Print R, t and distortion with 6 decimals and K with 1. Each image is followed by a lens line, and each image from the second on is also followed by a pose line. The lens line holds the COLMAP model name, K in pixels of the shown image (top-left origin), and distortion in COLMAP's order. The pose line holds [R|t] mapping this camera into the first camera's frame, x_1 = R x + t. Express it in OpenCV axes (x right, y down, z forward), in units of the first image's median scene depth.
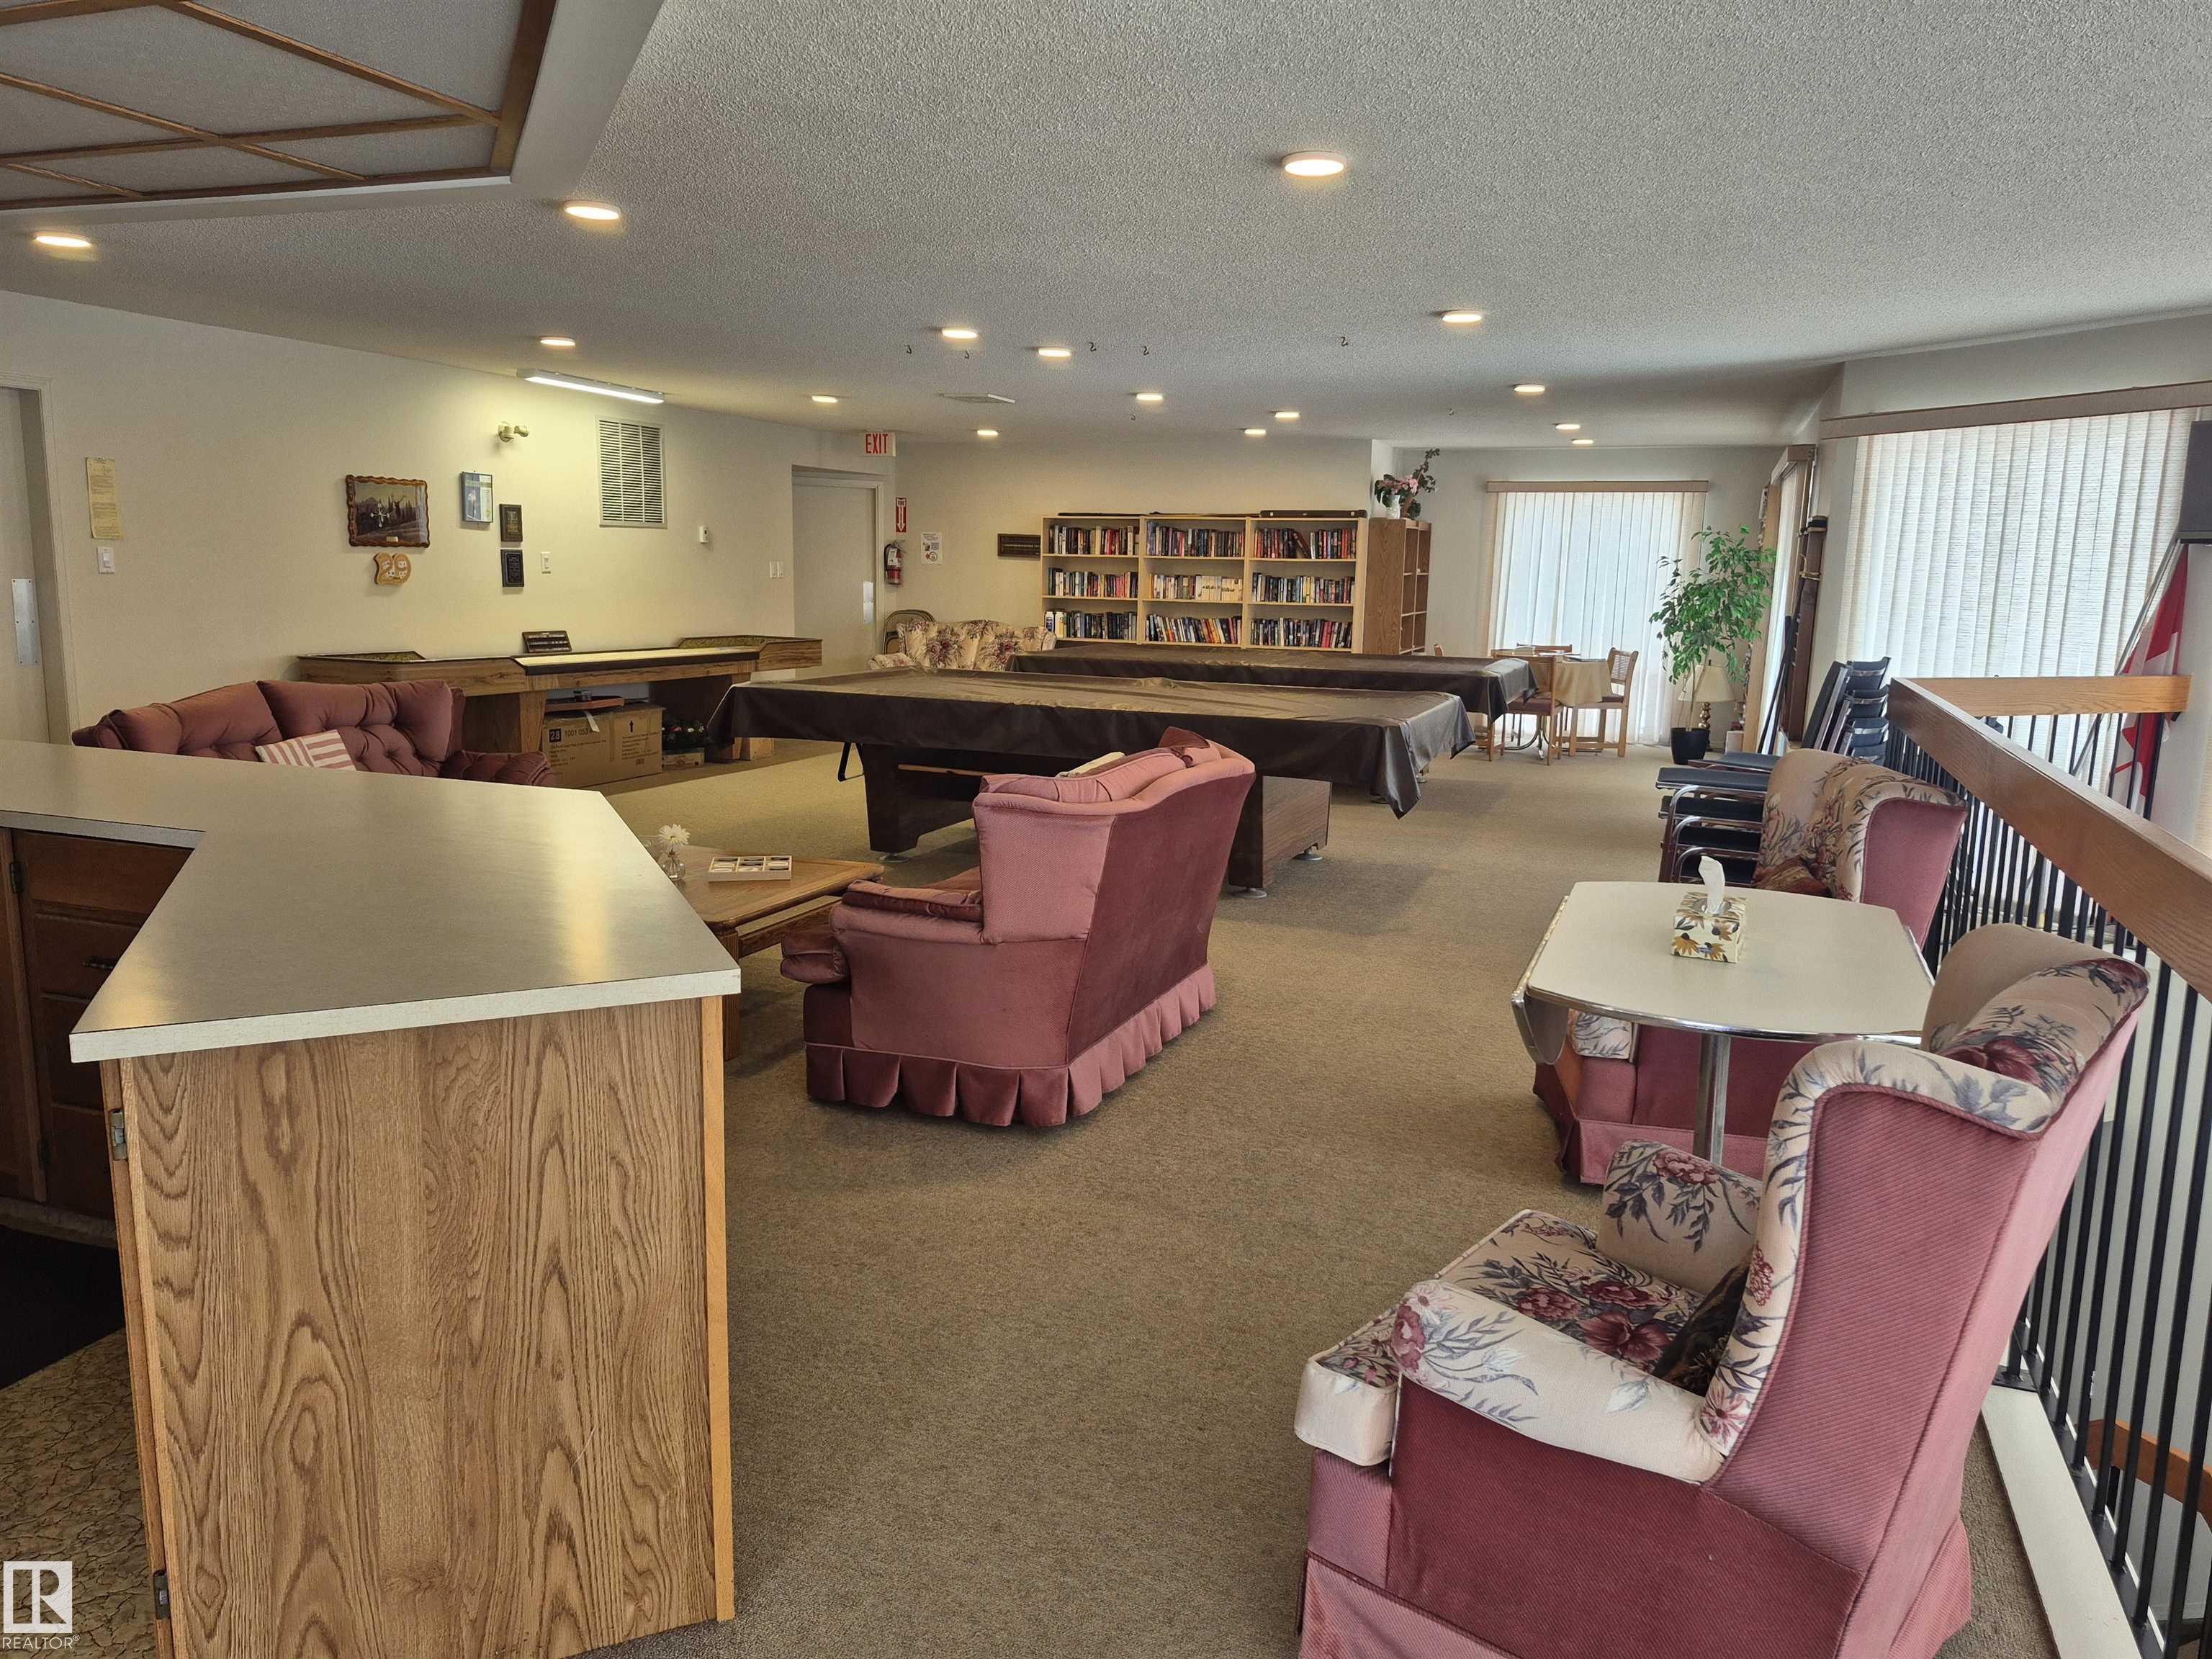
lens RADIAL K [[1565.9, 0, 1093.7], [0, 1565.9, 827.9], [0, 0, 1]] dist [0.035226, -0.013140]
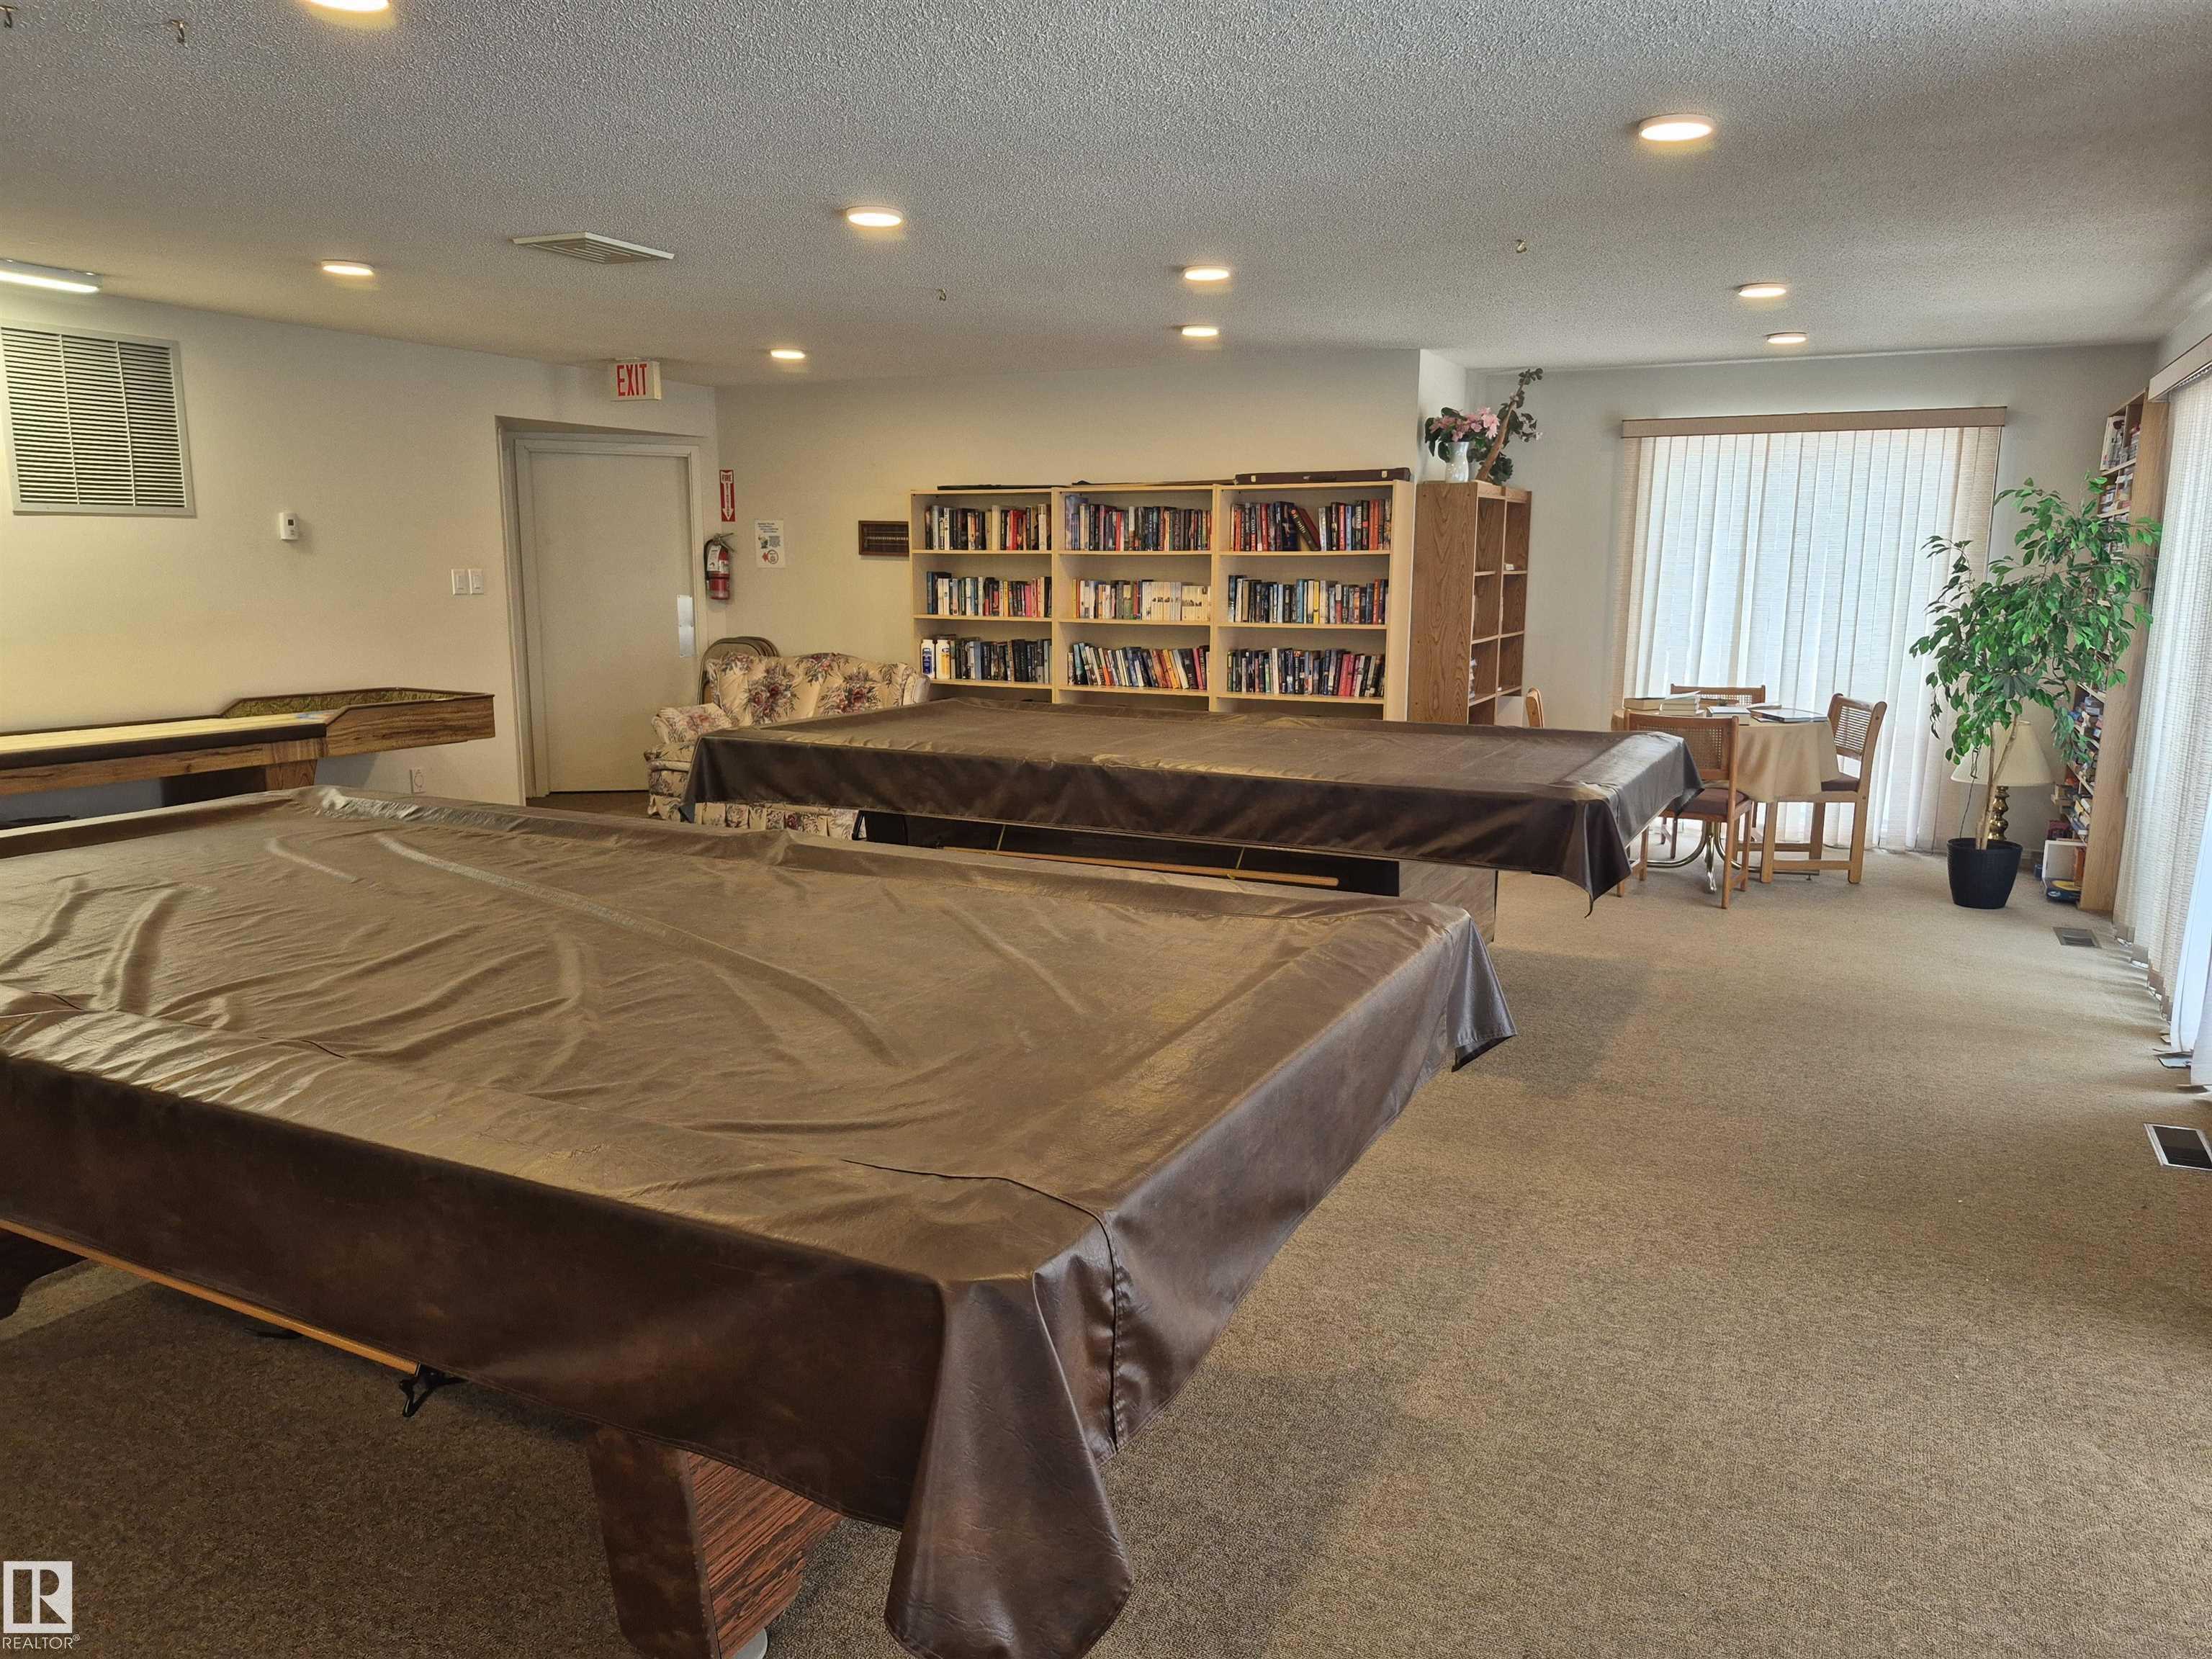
lens RADIAL K [[1565.9, 0, 1118.9], [0, 1565.9, 828.7], [0, 0, 1]] dist [0.035226, -0.013140]
pose [[0.996173, -0.000628, -0.087396, 0.111818], [0.000822, 0.999997, 0.002176, -0.064454], [0.087395, -0.002239, 0.996171, 0.381445]]
